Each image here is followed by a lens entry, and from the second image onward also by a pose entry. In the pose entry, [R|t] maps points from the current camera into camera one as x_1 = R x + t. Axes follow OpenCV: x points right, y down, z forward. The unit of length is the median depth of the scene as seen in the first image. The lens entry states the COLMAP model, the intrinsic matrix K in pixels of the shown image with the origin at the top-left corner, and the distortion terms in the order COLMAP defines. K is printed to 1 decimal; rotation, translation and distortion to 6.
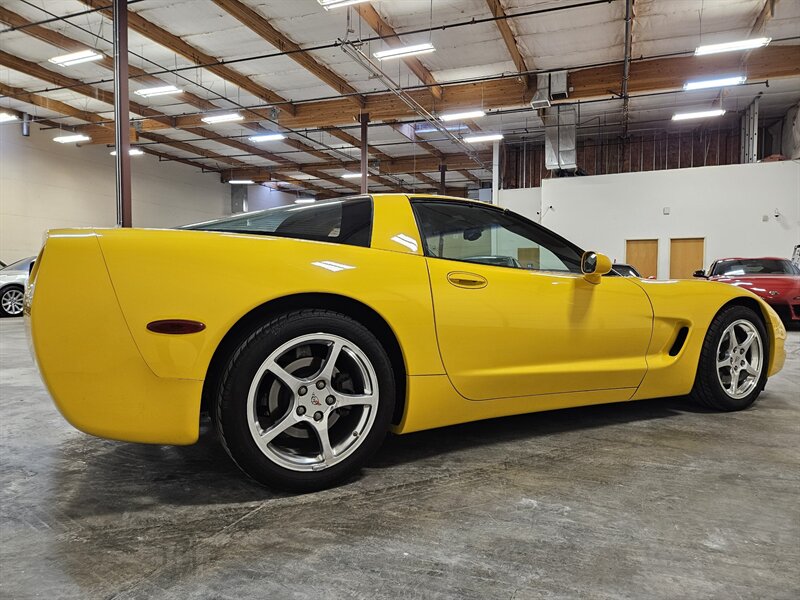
lens RADIAL K [[537.5, 0, 411.3], [0, 537.5, 309.5], [0, 0, 1]] dist [0.054888, -0.049415]
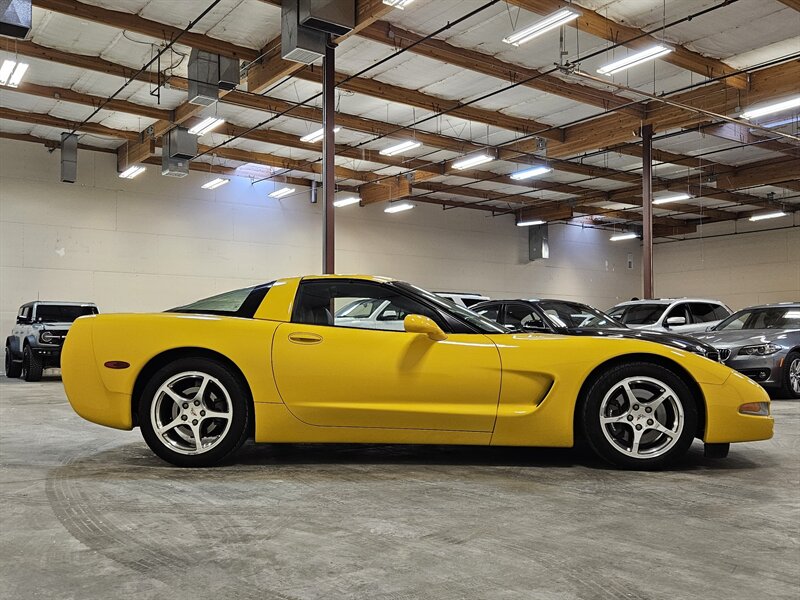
lens RADIAL K [[744.9, 0, 392.0], [0, 744.9, 317.1], [0, 0, 1]] dist [0.112613, -0.180230]
pose [[0.839862, -0.028450, -0.542054, 0.235145], [-0.020408, 0.996264, -0.083909, 0.008614], [0.542416, 0.081534, 0.836144, -0.091482]]
